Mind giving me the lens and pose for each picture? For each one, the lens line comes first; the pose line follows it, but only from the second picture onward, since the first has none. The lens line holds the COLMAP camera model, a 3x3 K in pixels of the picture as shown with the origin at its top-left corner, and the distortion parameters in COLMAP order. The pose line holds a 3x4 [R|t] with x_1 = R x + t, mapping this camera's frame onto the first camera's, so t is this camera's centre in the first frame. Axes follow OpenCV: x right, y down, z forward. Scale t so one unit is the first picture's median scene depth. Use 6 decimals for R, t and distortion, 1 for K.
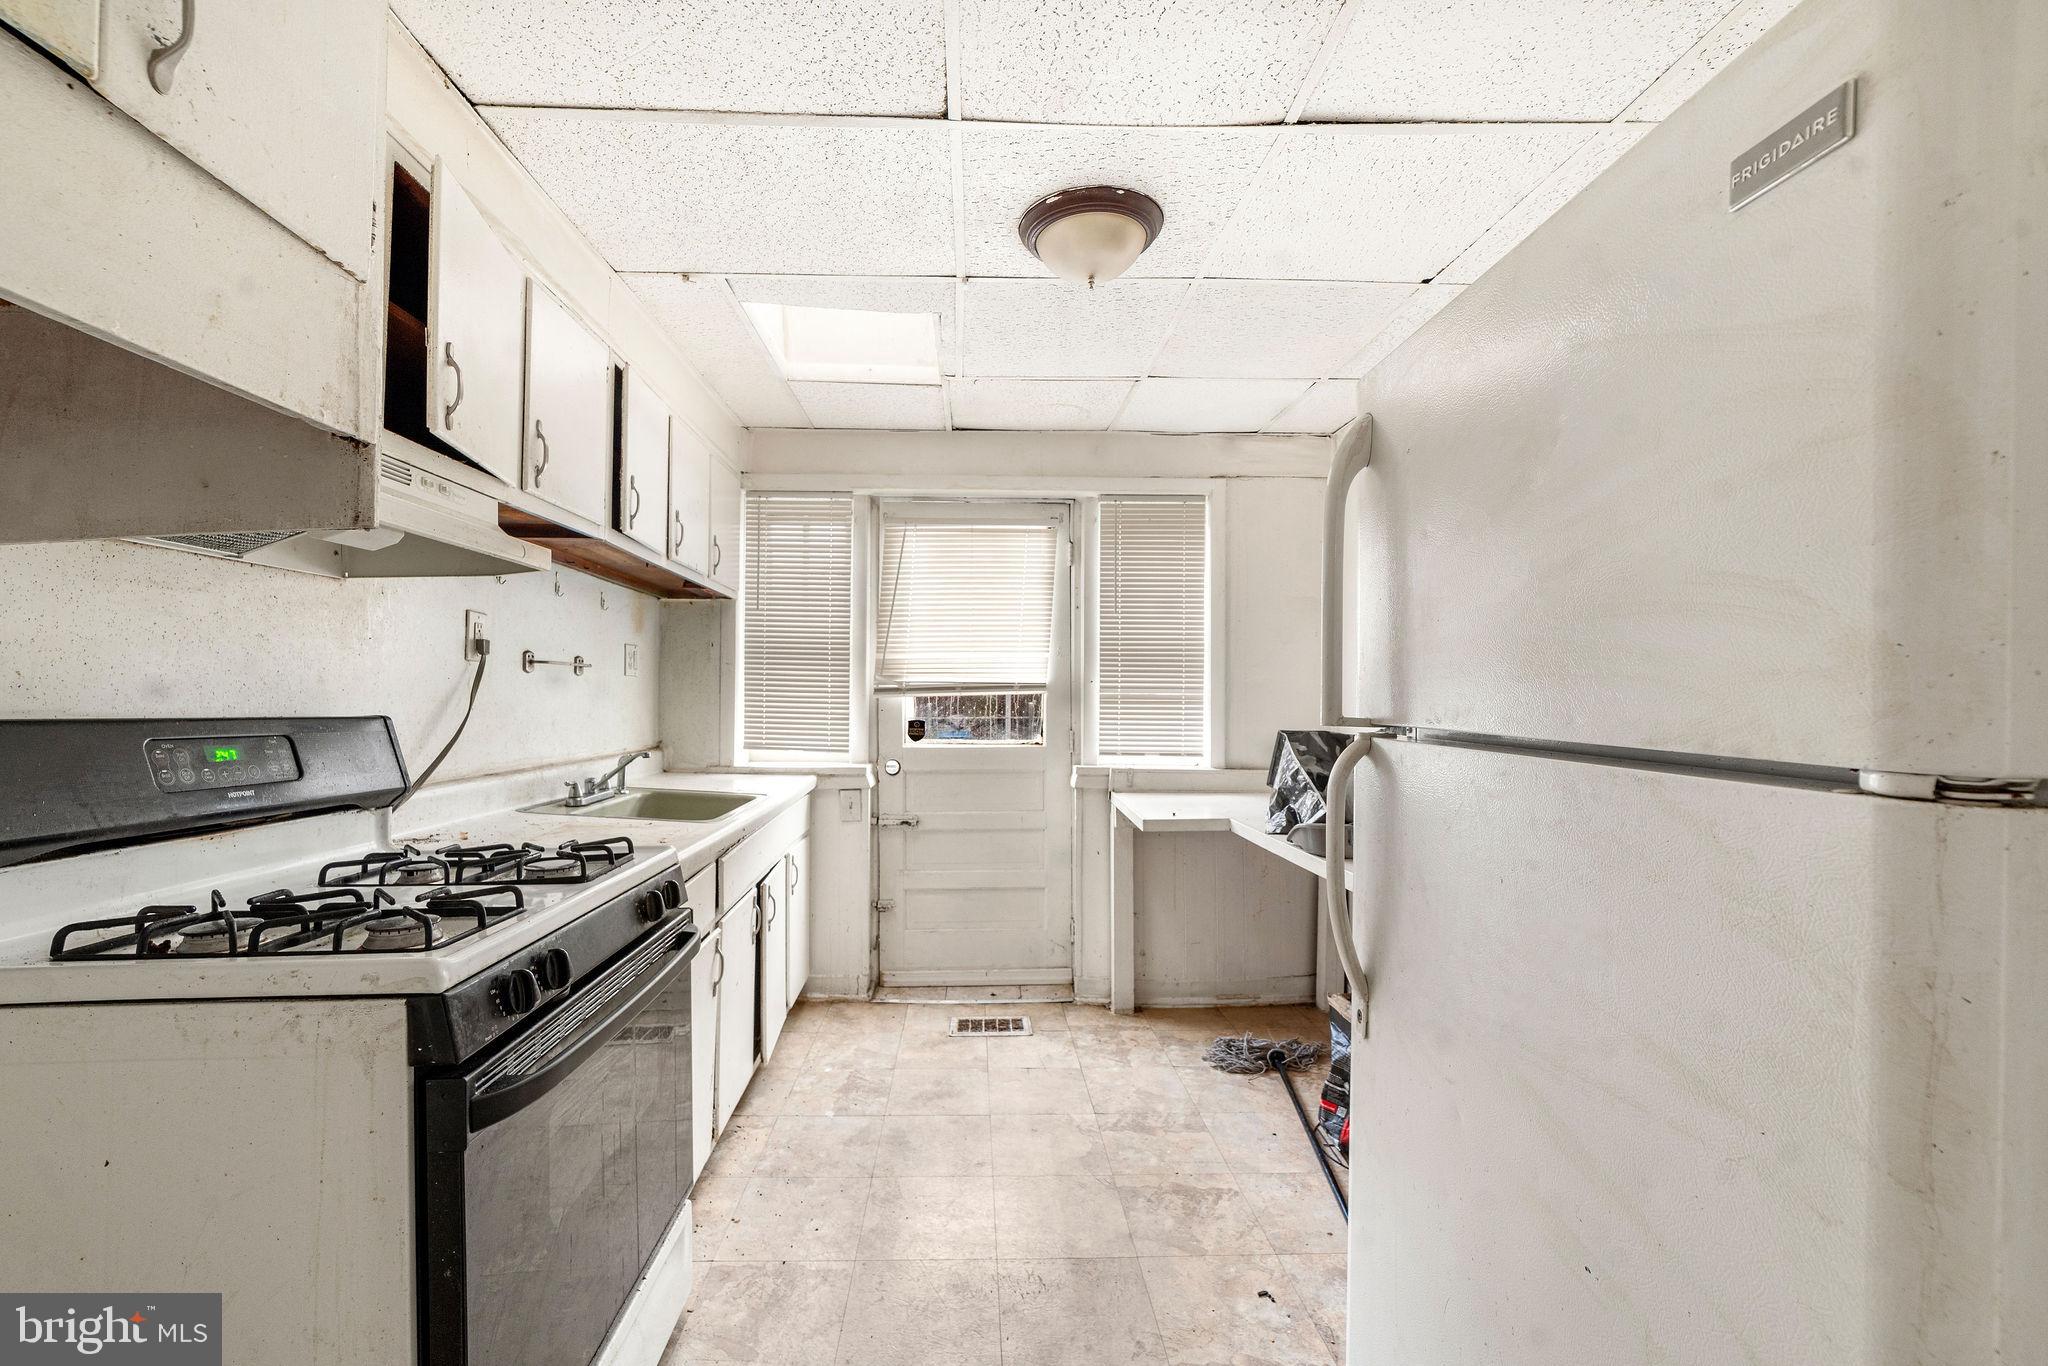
lens RADIAL K [[832.5, 0, 1007.1], [0, 832.5, 691.6], [0, 0, 1]] dist [-0.017492, 0.007403]
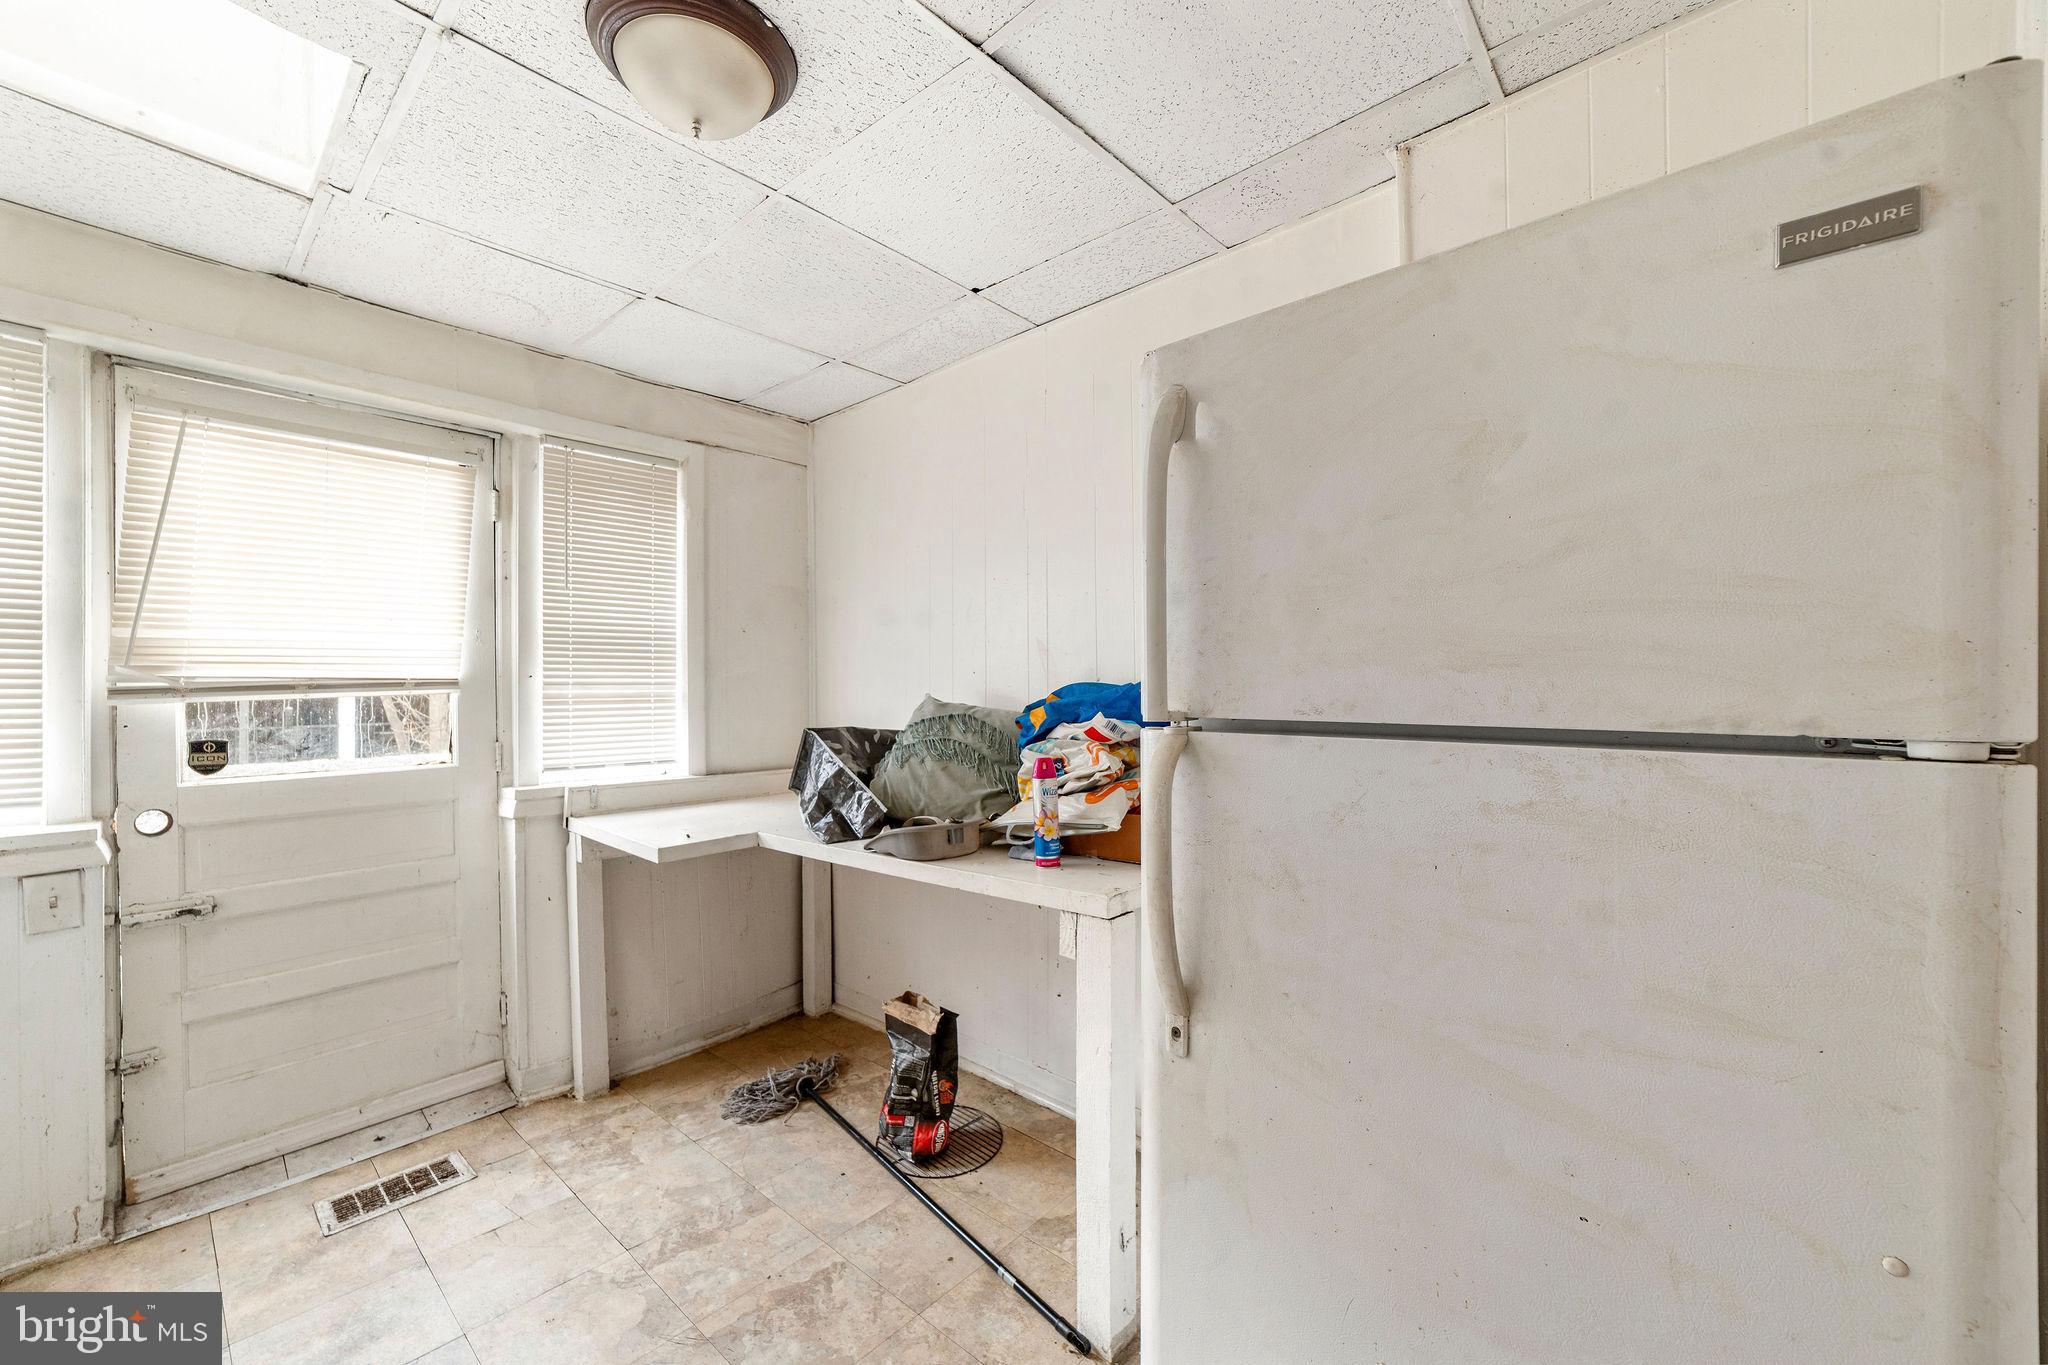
lens RADIAL K [[801.6, 0, 1024.0], [0, 801.6, 682.5], [0, 0, 1]] dist [-0.017716, 0.005035]
pose [[0.693553, -0.005705, 0.720383, -0.138425], [0.009870, 0.999950, -0.001582, -0.000967], [-0.720338, 0.008207, 0.693574, 0.206596]]
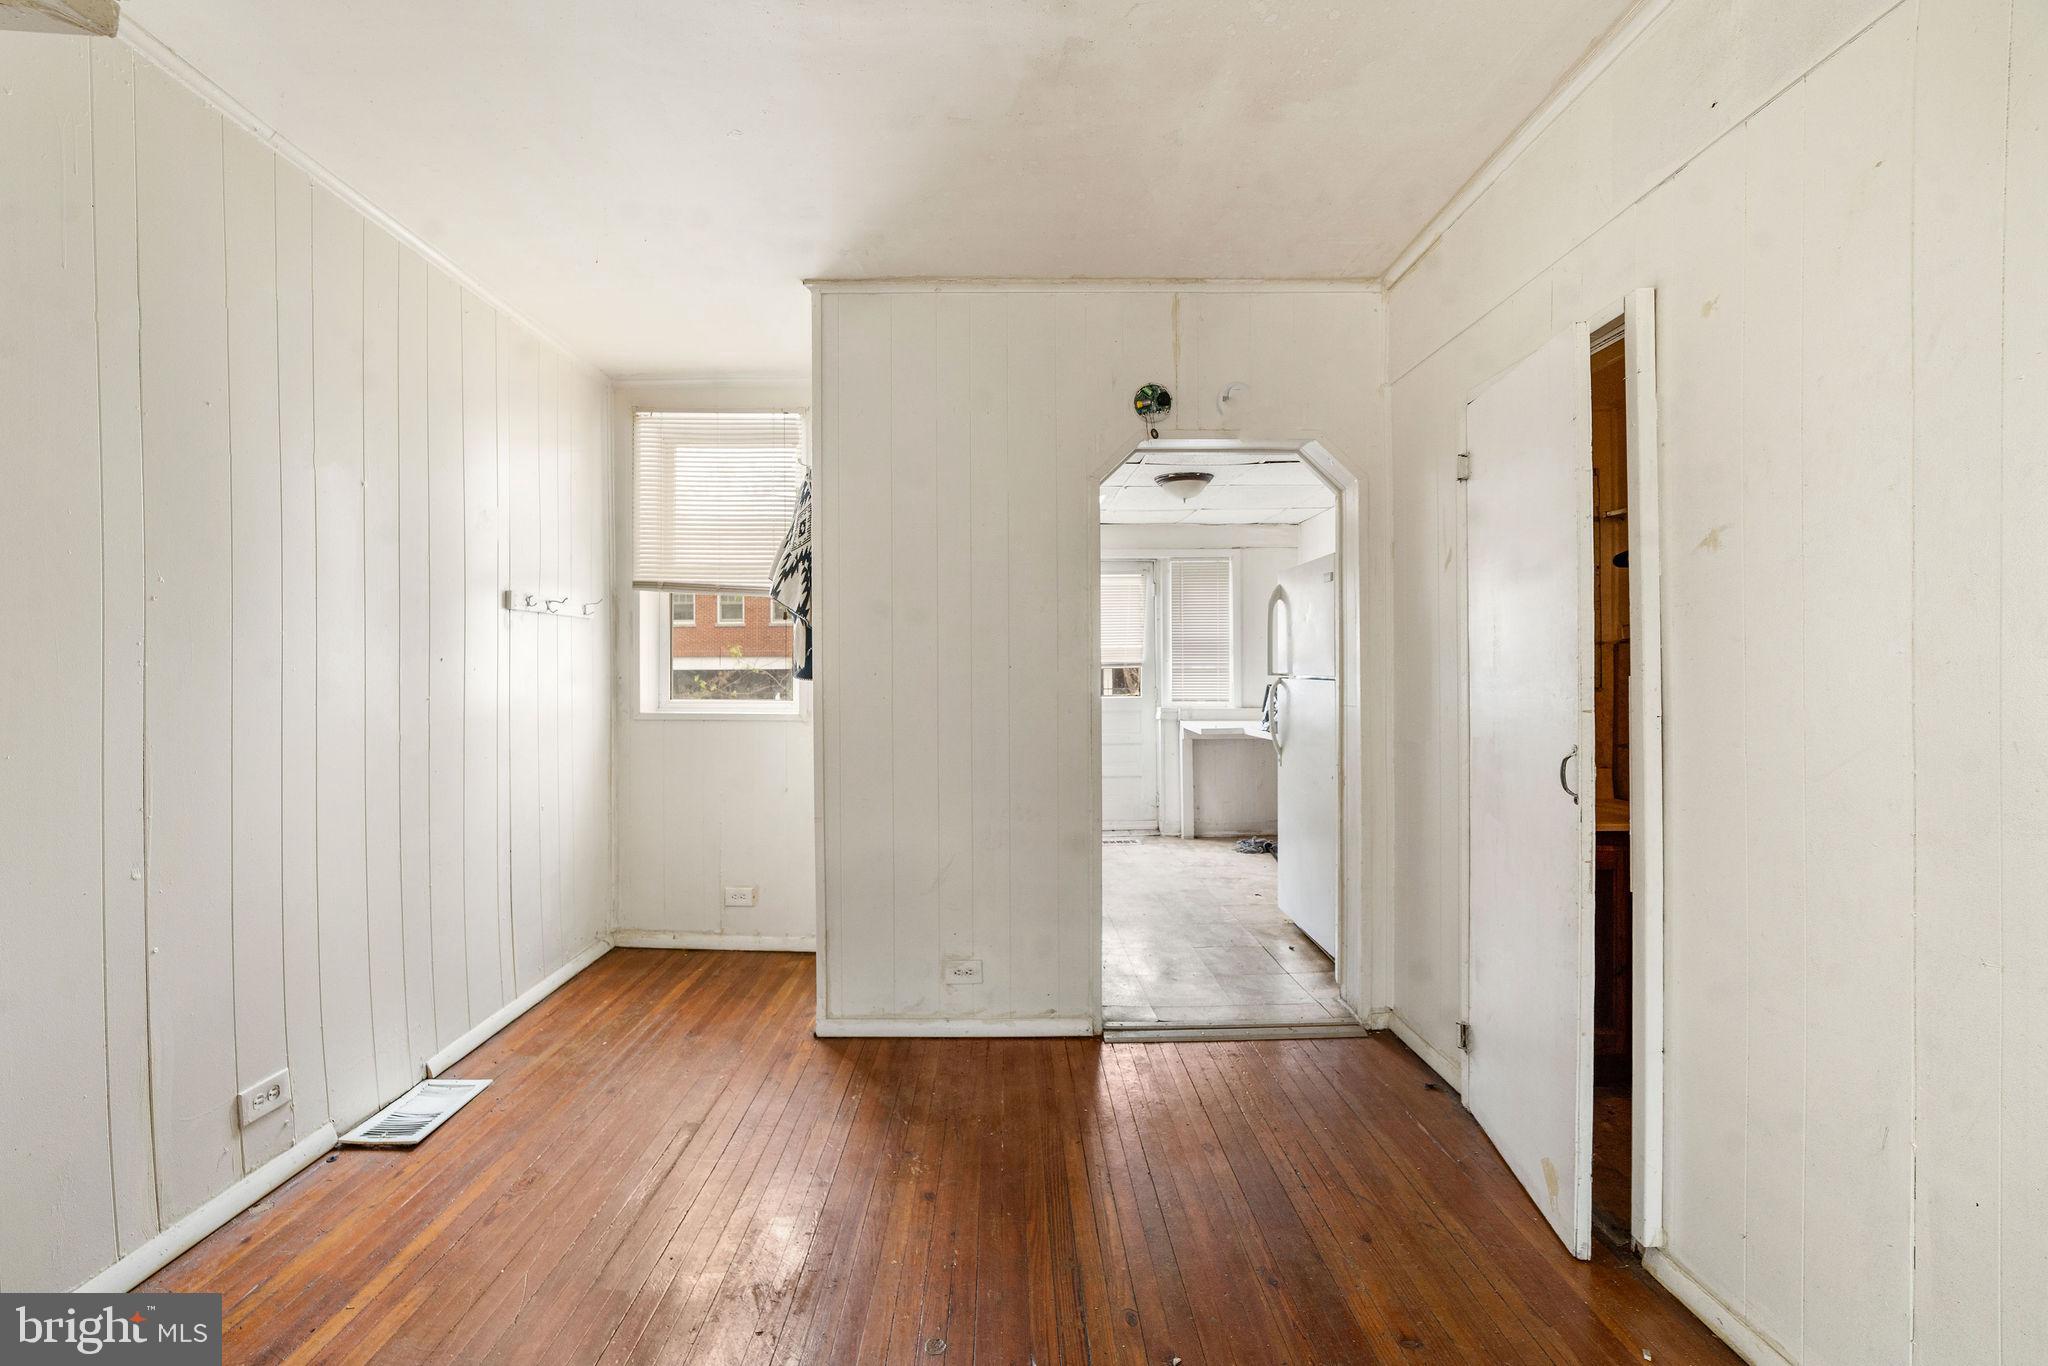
lens RADIAL K [[801.6, 0, 1024.0], [0, 801.6, 683.0], [0, 0, 1]] dist [-0.017716, 0.005035]
pose [[0.999820, -0.013427, -0.013373, -0.231948], [0.013663, 0.999749, 0.017757, 0.001439], [0.013131, -0.017936, 0.999753, -0.920502]]
